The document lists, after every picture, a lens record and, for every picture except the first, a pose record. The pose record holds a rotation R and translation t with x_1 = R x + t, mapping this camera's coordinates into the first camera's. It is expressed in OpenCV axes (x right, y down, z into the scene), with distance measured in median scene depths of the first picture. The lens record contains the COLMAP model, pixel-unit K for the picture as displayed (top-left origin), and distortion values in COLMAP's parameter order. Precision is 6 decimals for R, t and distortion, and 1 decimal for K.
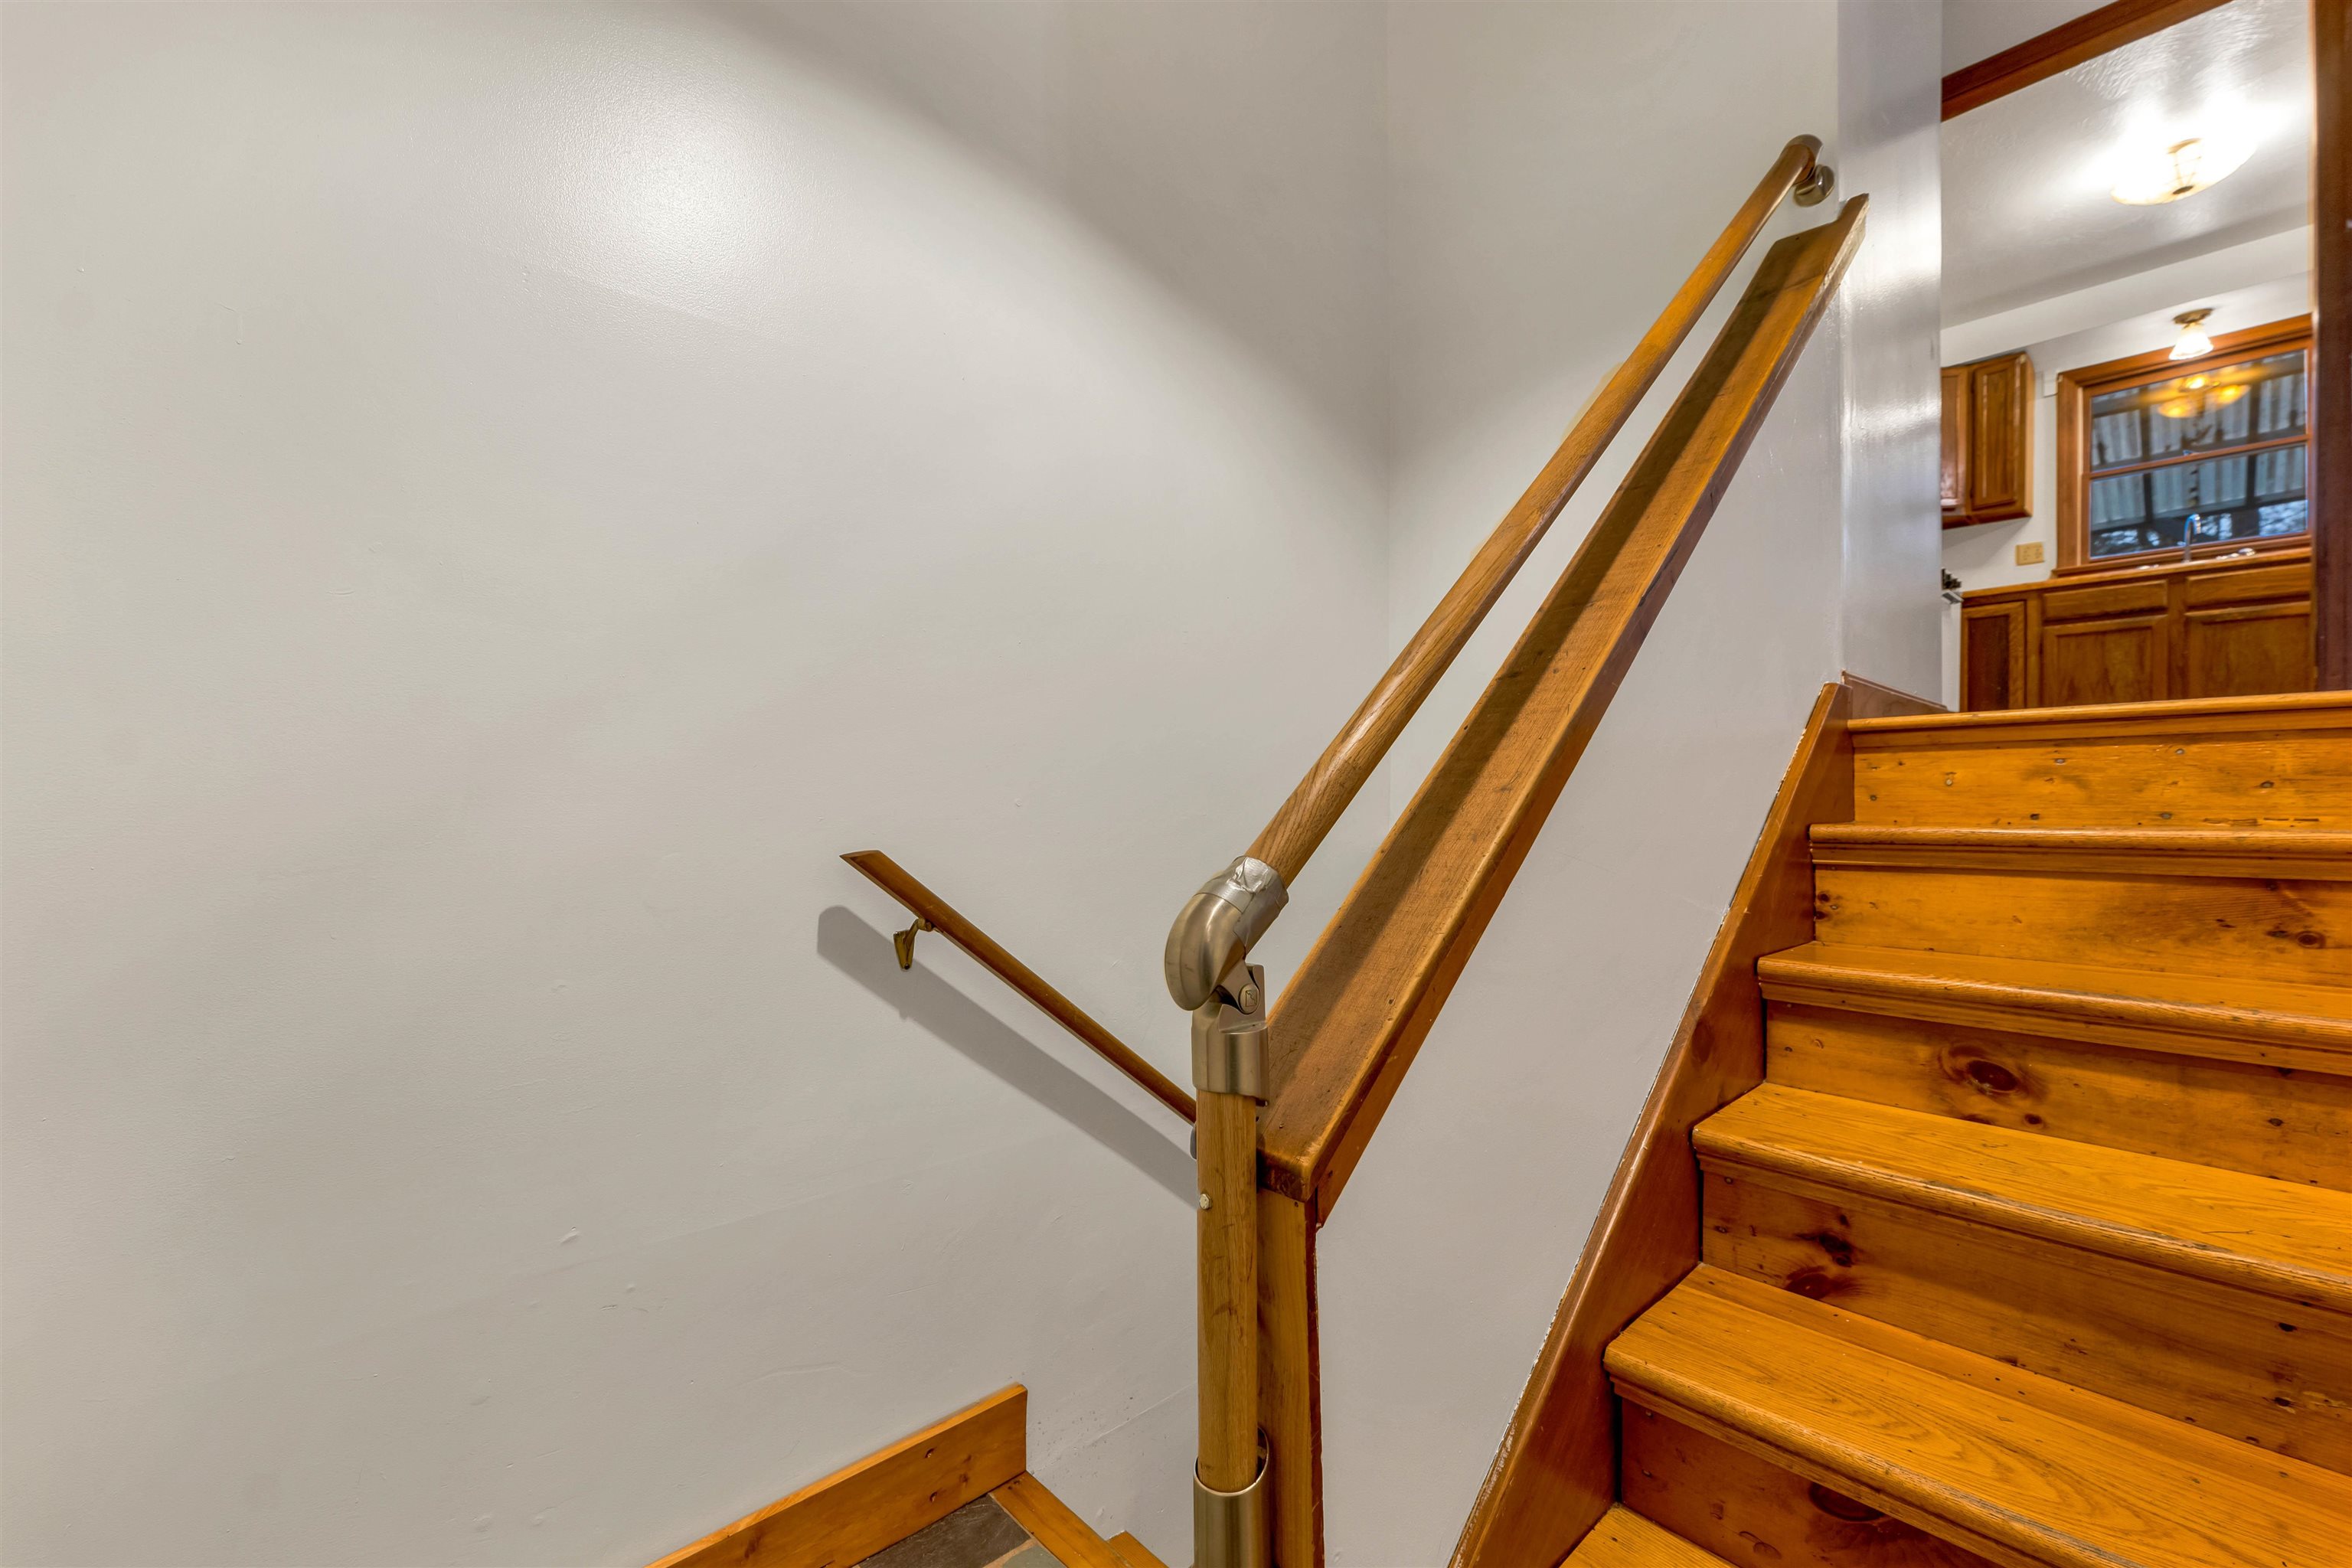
lens RADIAL K [[973.0, 0, 1176.3], [0, 973.0, 804.1], [0, 0, 1]] dist [0.005336, -0.000676]
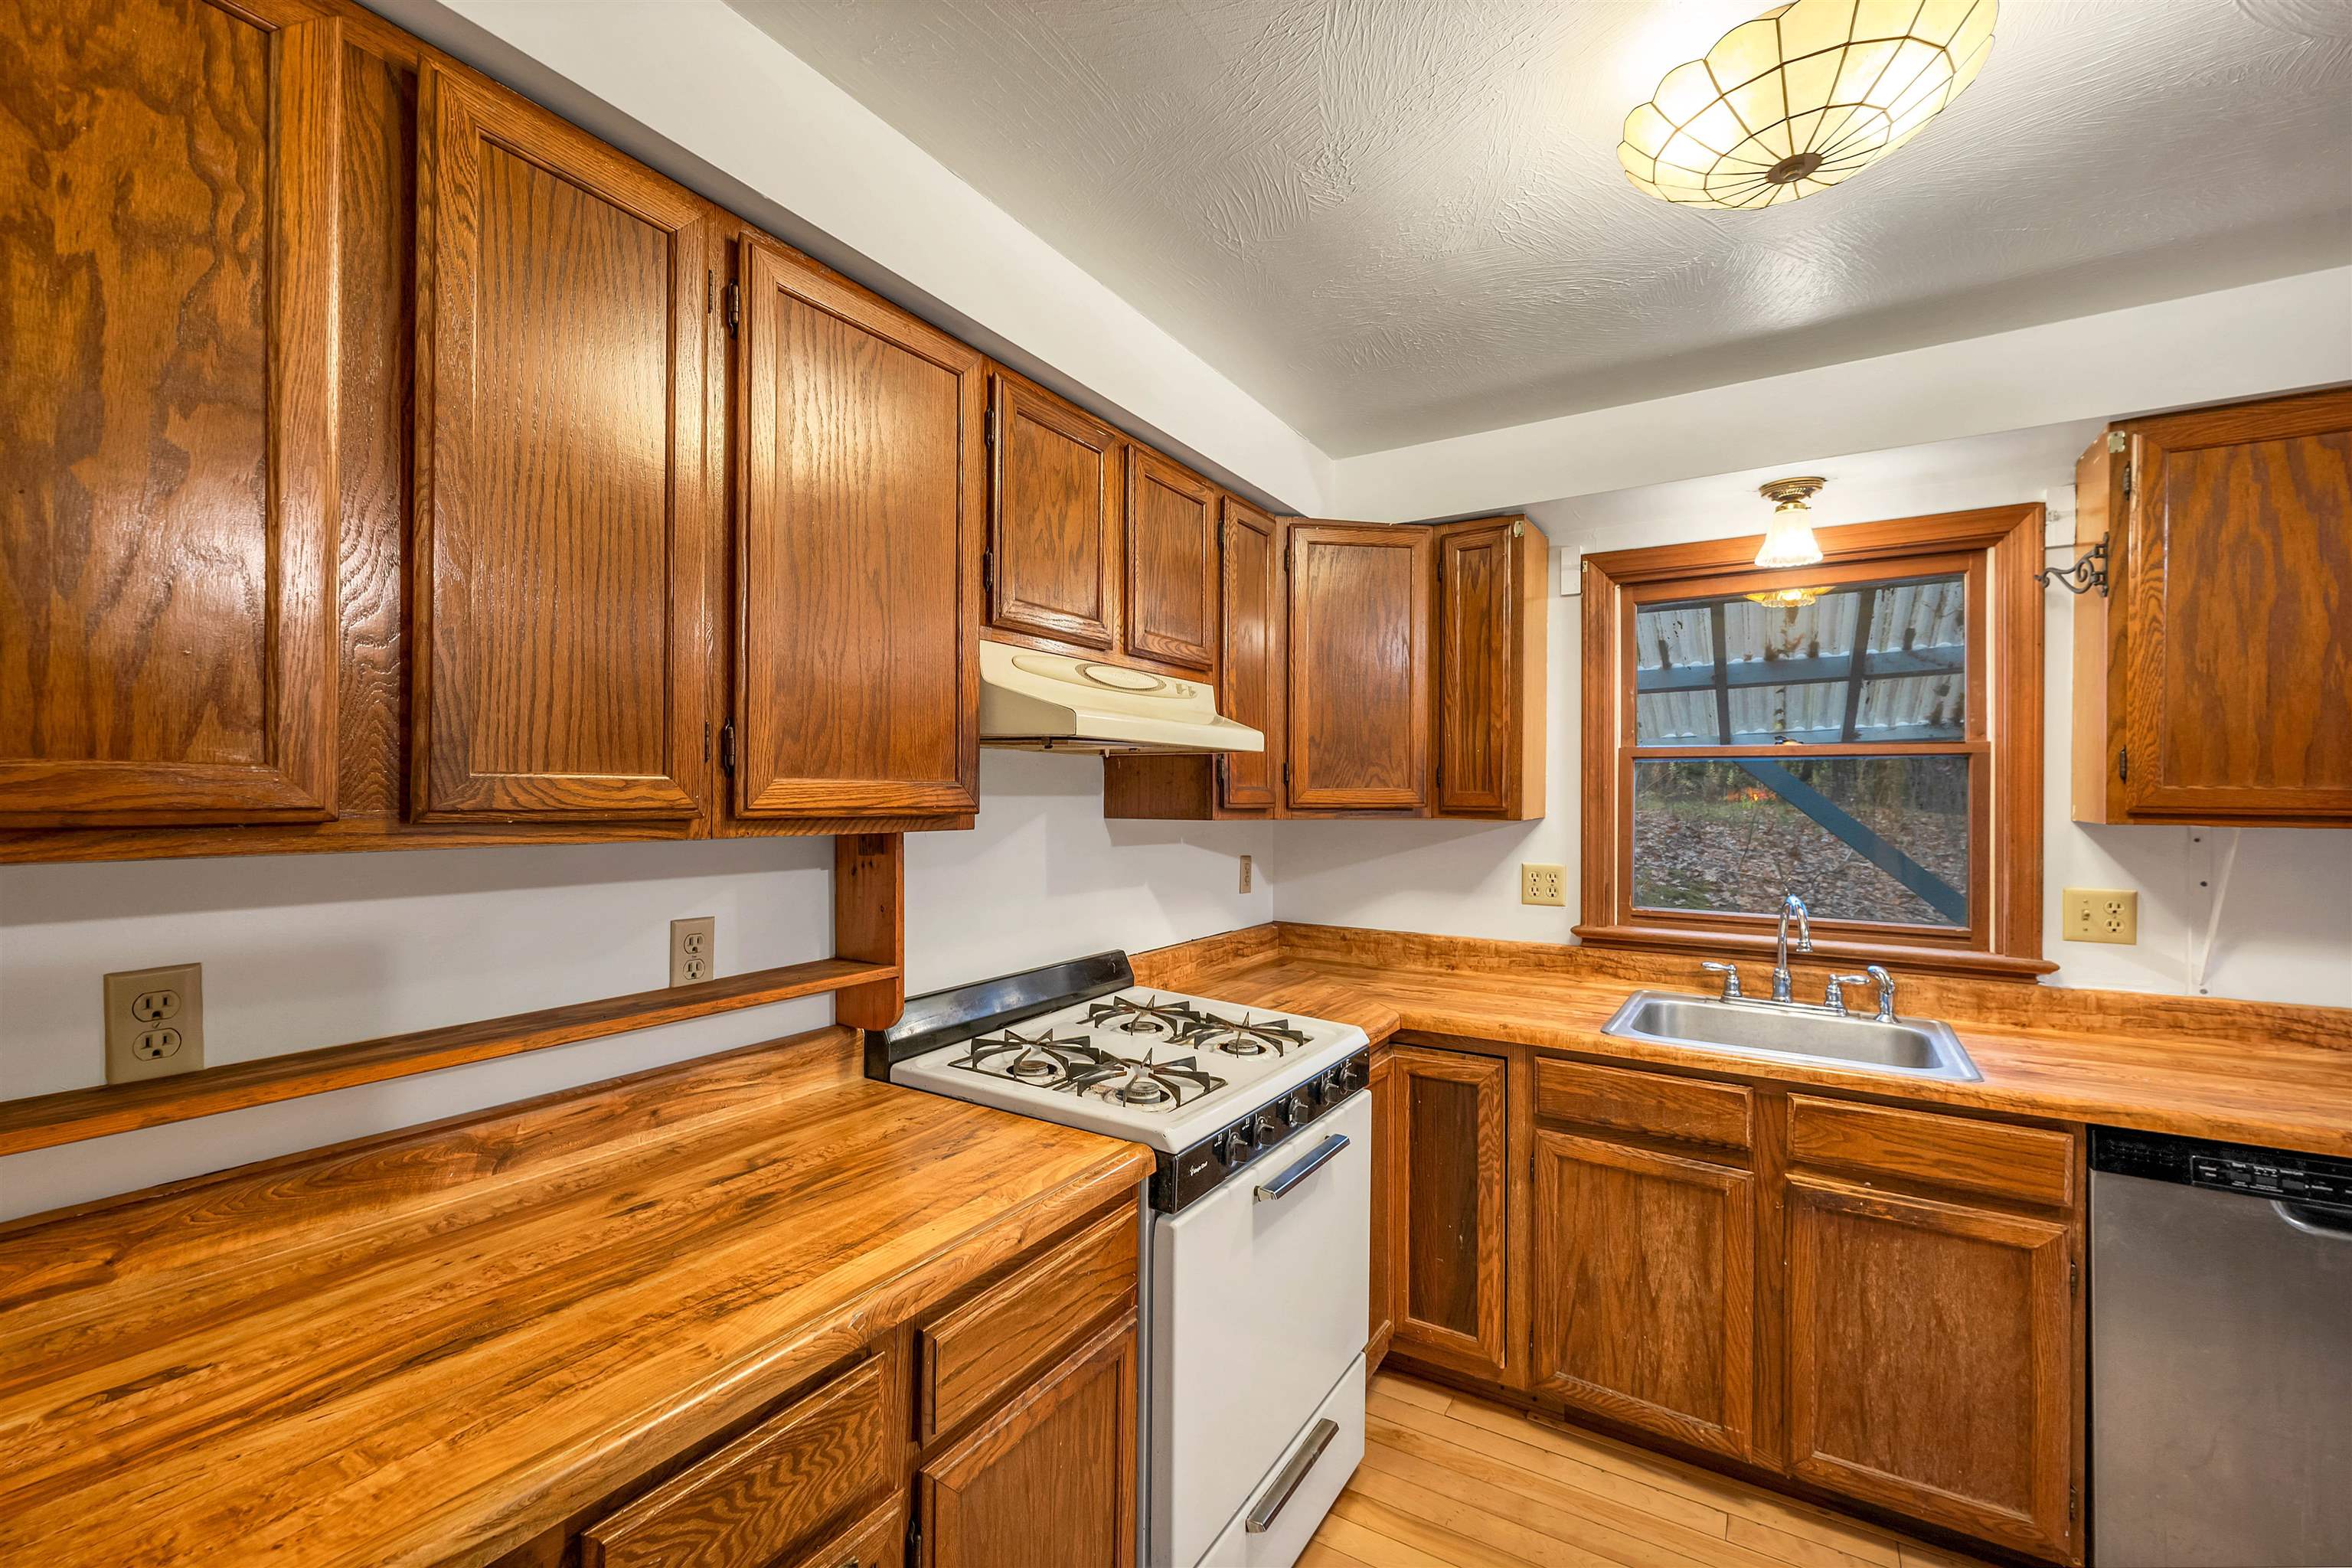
lens RADIAL K [[973.0, 0, 1193.1], [0, 973.0, 795.3], [0, 0, 1]] dist [0.005336, -0.000676]
pose [[0.962435, 0.002486, 0.271500, 0.594815], [0.000085, 0.999955, -0.009456, -0.327006], [-0.271511, 0.009123, 0.962392, 0.587829]]
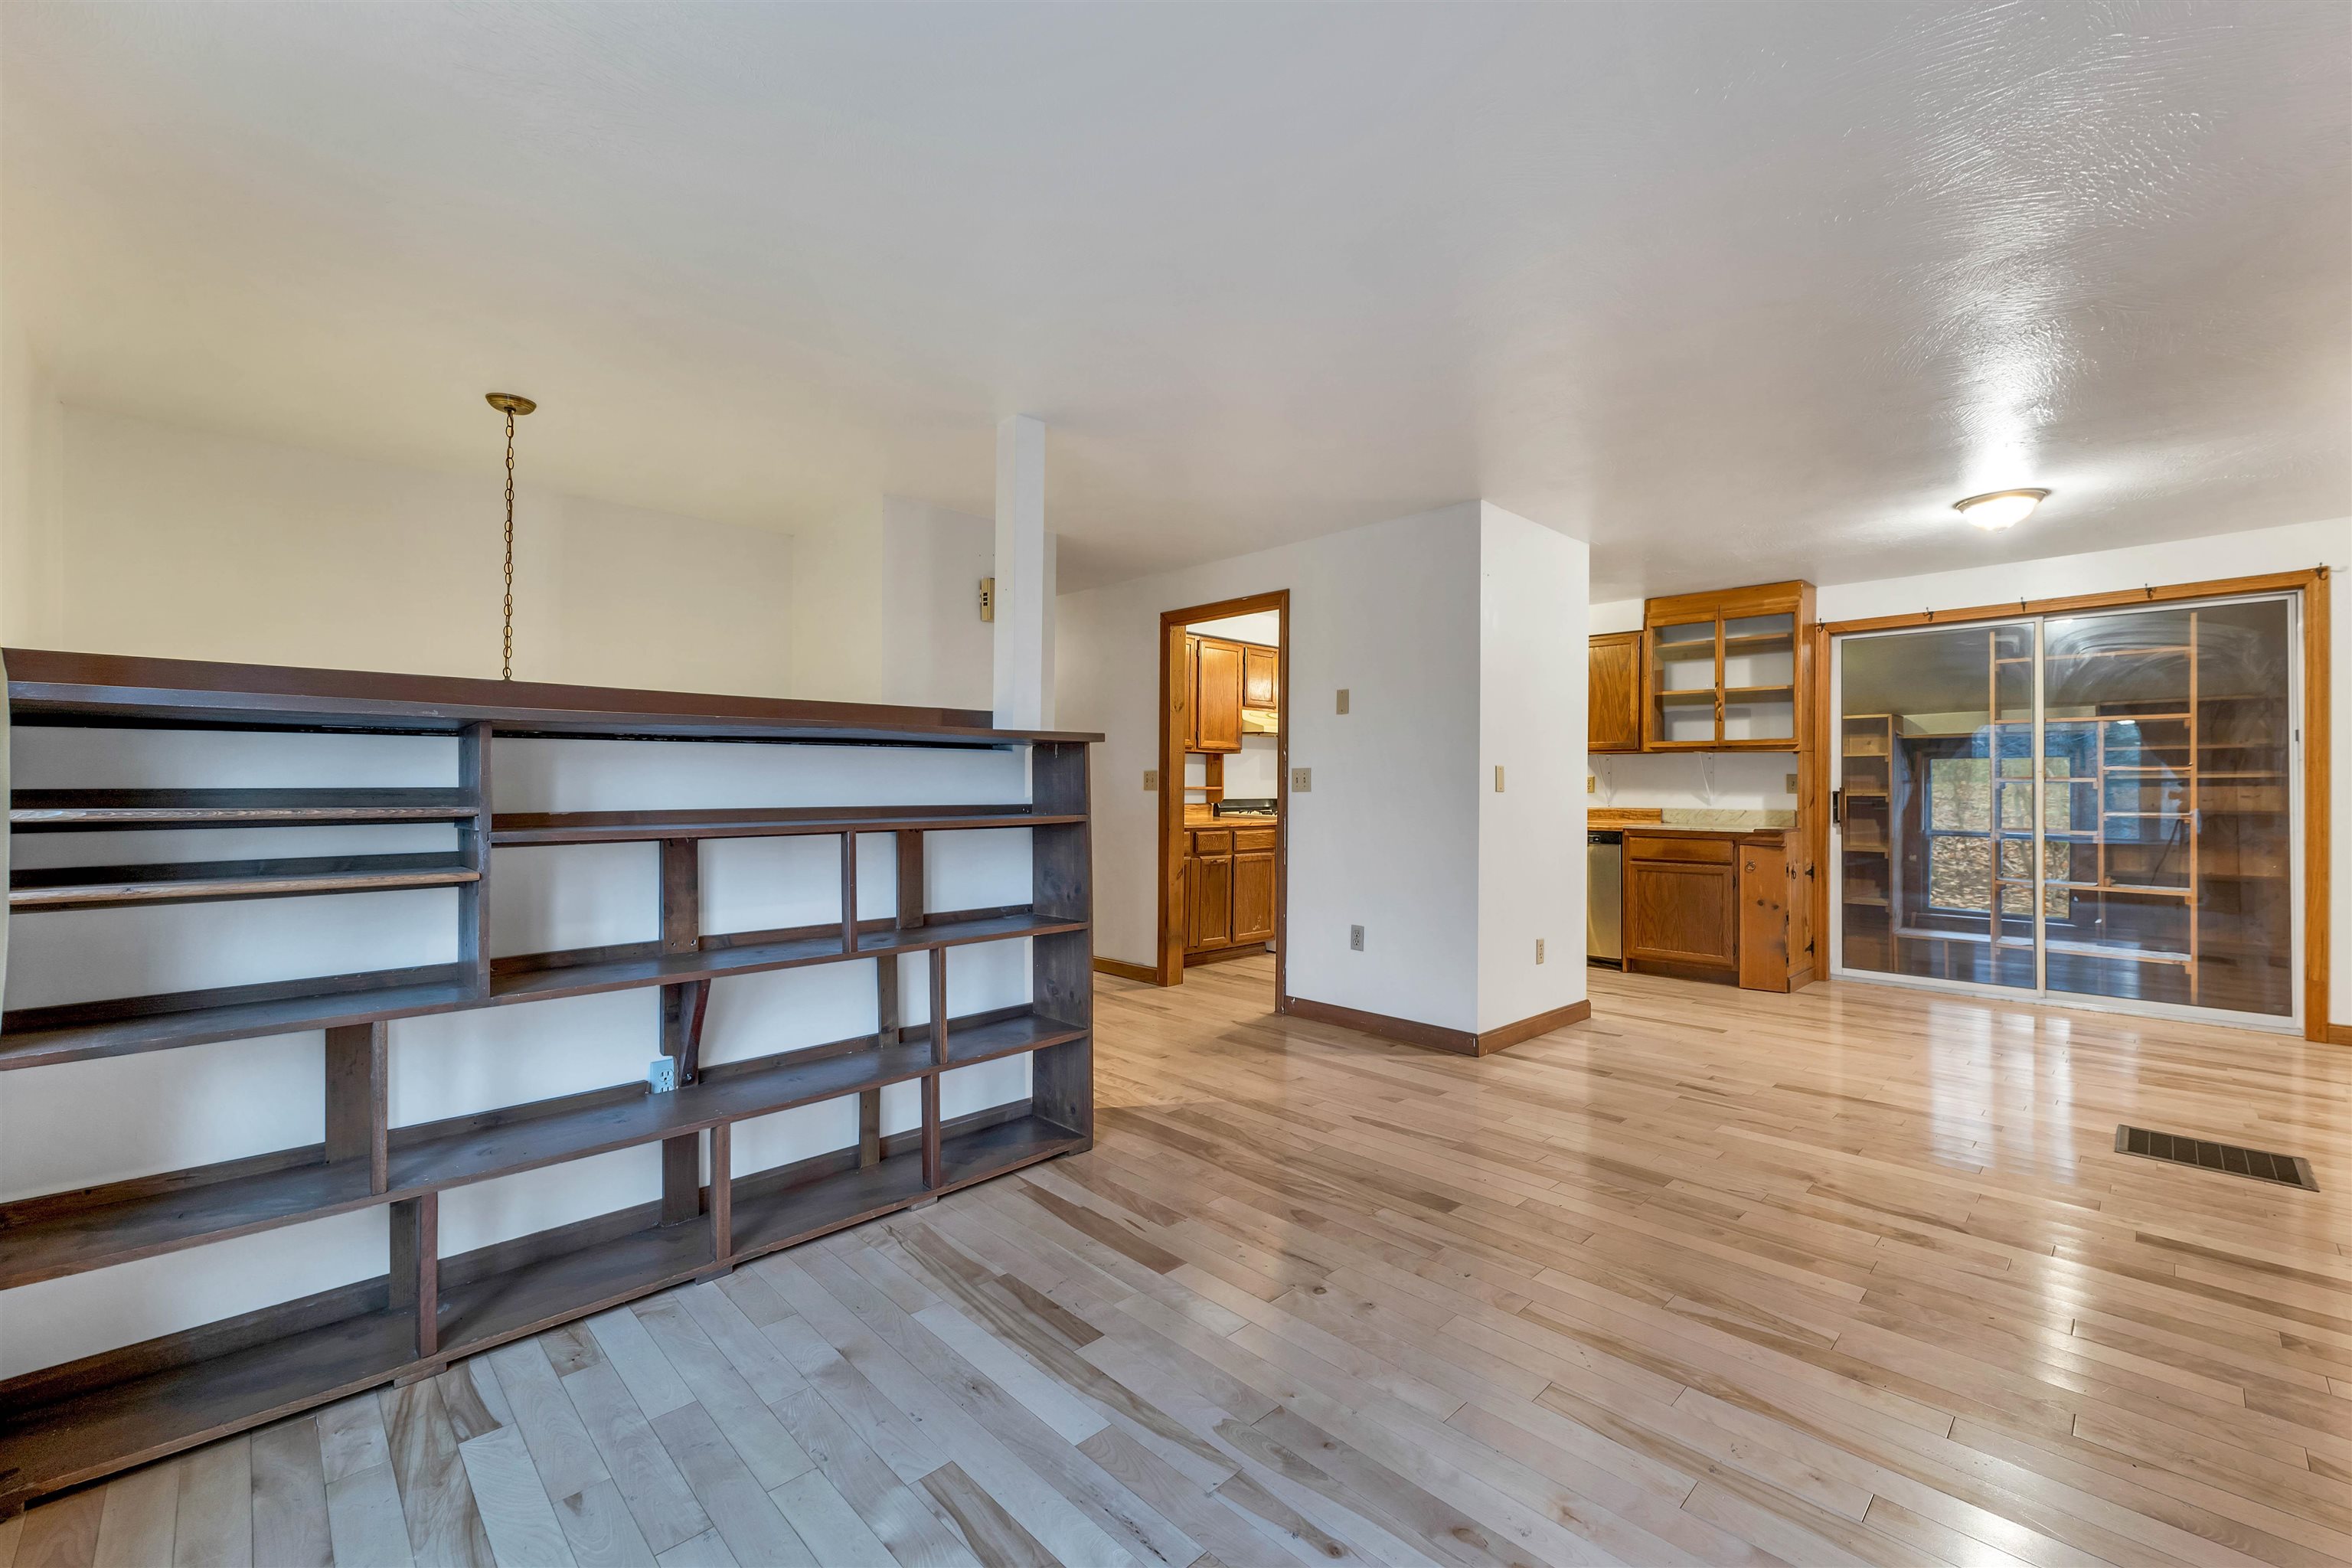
lens RADIAL K [[973.0, 0, 1191.5], [0, 973.0, 780.5], [0, 0, 1]] dist [0.005336, -0.000676]
pose [[0.999041, 0.004956, 0.043503, 0.481134], [-0.004371, 0.999899, -0.013528, -0.260036], [-0.043565, 0.013325, 0.998962, -0.483777]]
